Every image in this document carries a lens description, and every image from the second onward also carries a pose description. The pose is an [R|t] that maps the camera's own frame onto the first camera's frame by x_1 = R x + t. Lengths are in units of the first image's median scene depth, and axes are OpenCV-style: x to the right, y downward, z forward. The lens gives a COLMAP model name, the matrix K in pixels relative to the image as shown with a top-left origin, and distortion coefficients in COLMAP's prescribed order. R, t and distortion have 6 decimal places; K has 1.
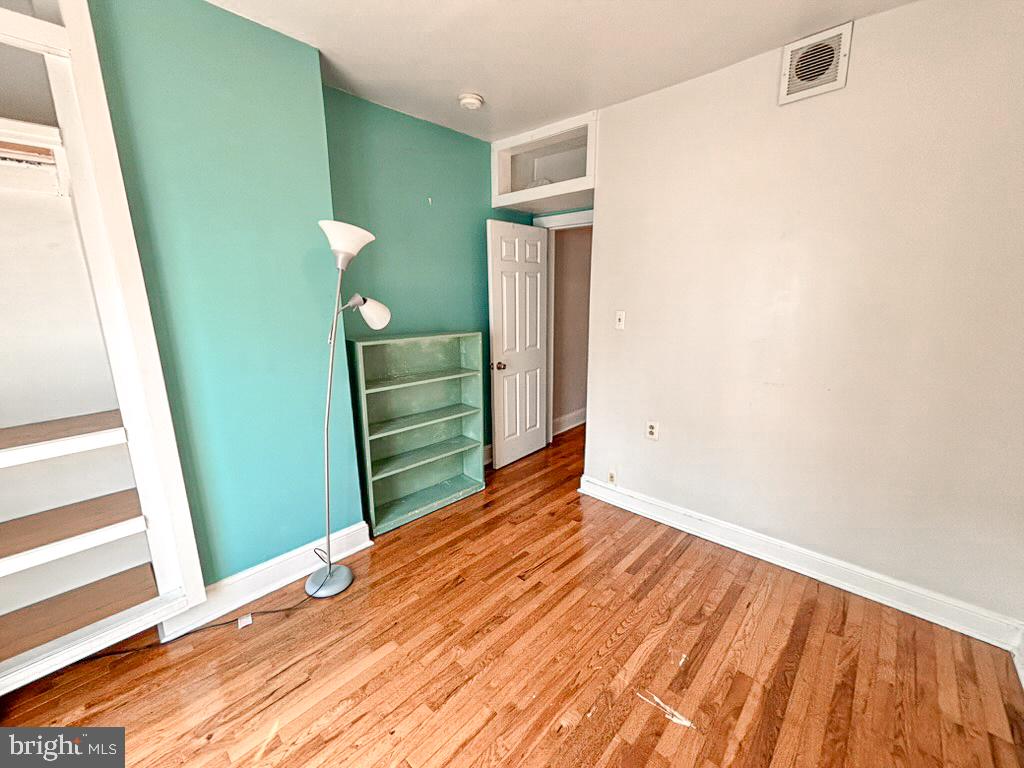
lens RADIAL K [[414.8, 0, 513.2], [0, 414.8, 382.6], [0, 0, 1]] dist [0.001105, 0.001995]
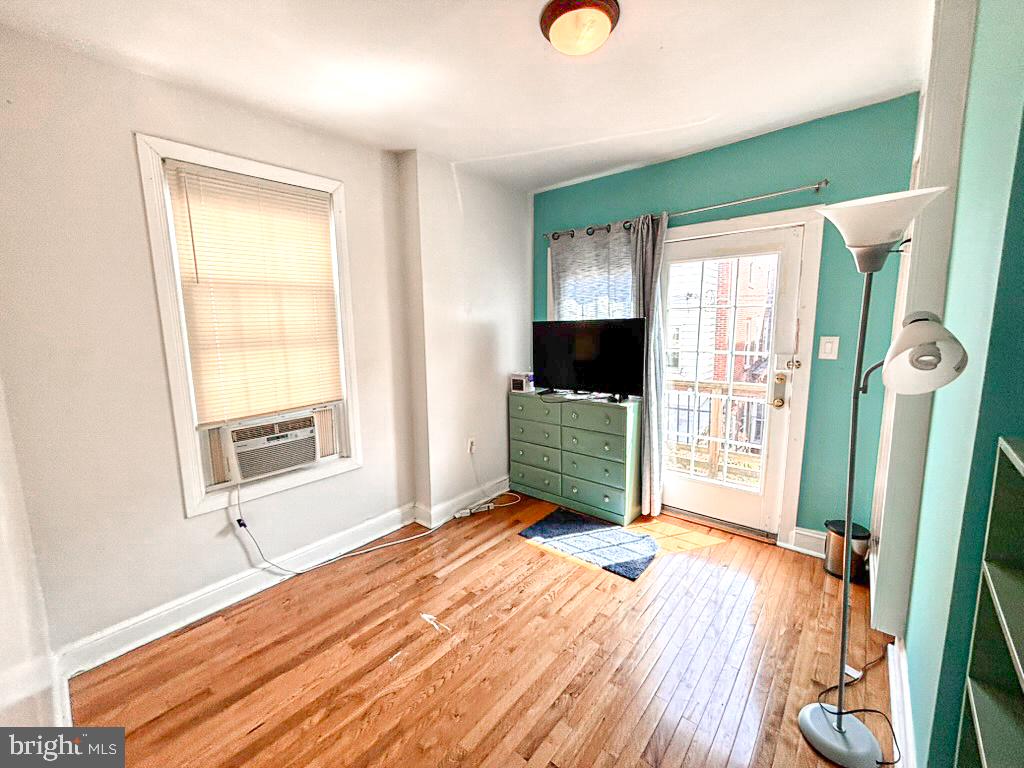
lens RADIAL K [[414.8, 0, 510.8], [0, 414.8, 380.2], [0, 0, 1]] dist [0.001105, 0.001995]
pose [[-0.998888, 0.030464, -0.035971, 0.119953], [0.016484, 0.940669, 0.338924, -0.380695], [0.044162, 0.337954, -0.940126, 1.783262]]
